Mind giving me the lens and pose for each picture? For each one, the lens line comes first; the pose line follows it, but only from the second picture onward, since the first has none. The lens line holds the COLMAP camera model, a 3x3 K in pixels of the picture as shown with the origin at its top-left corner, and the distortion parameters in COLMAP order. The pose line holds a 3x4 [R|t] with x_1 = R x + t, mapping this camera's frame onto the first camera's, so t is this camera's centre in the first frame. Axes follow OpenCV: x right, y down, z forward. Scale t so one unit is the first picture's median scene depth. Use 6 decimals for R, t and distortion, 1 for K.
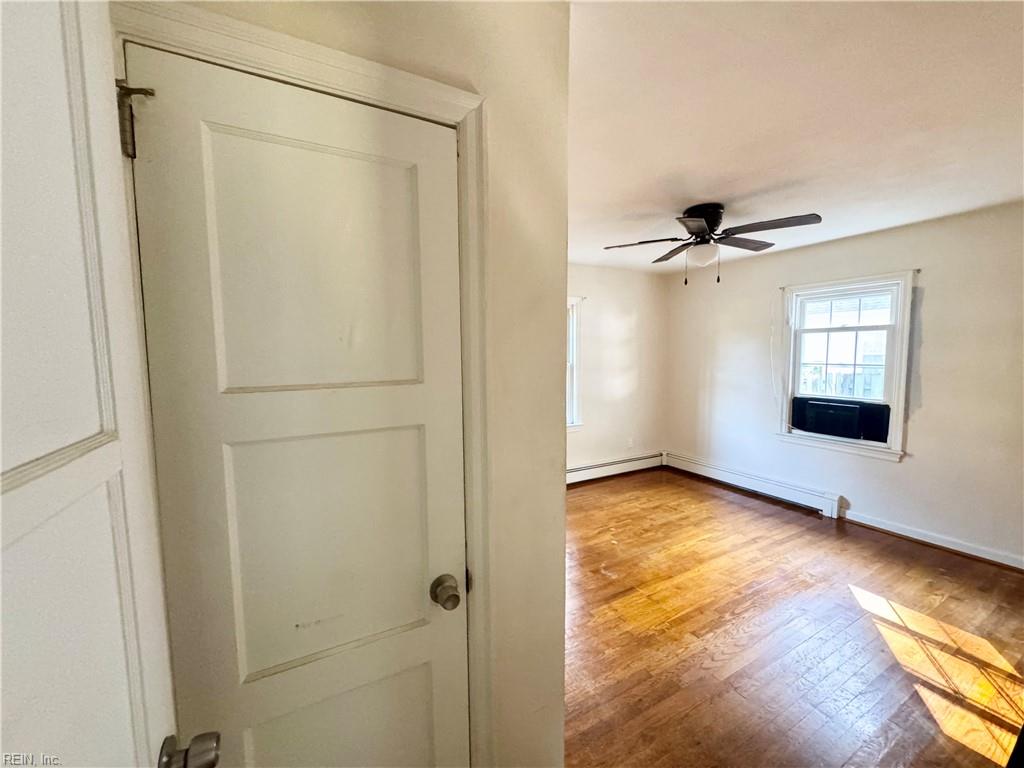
lens RADIAL K [[412.0, 0, 513.6], [0, 412.0, 389.2], [0, 0, 1]] dist [-0.006202, 0.001012]
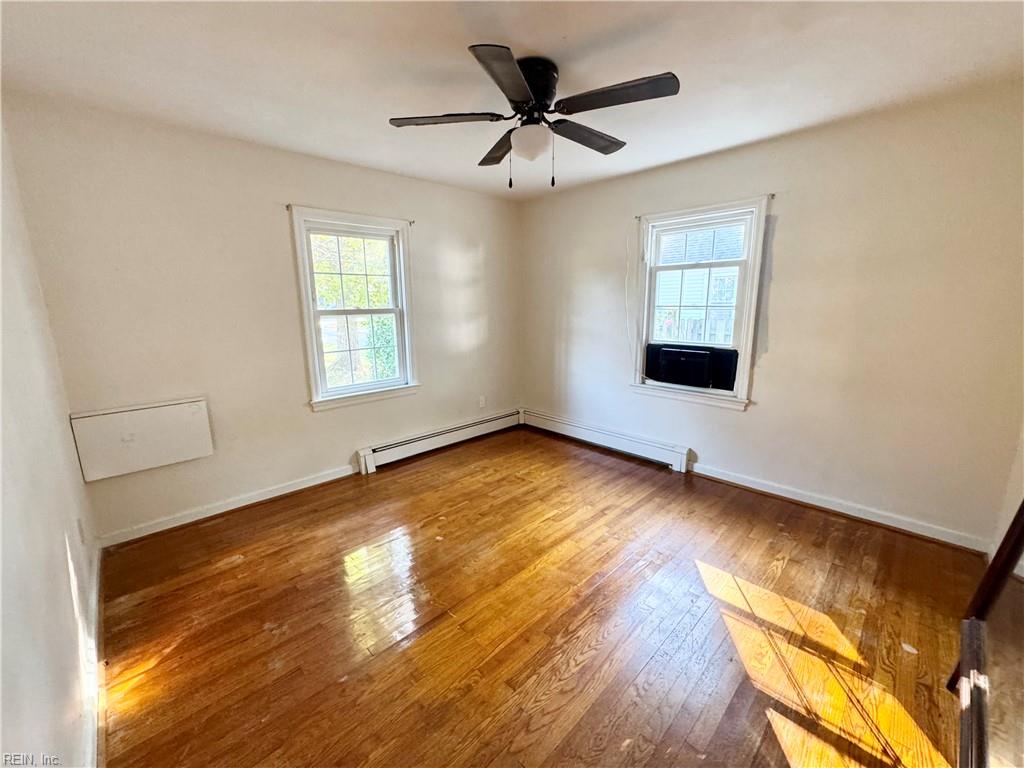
lens RADIAL K [[412.0, 0, 512.5], [0, 412.0, 392.3], [0, 0, 1]] dist [-0.006202, 0.001012]
pose [[0.963665, -0.057877, 0.260768, 0.196659], [0.025361, 0.991658, 0.126374, 0.003792], [-0.265907, -0.115169, 0.957094, 0.257999]]
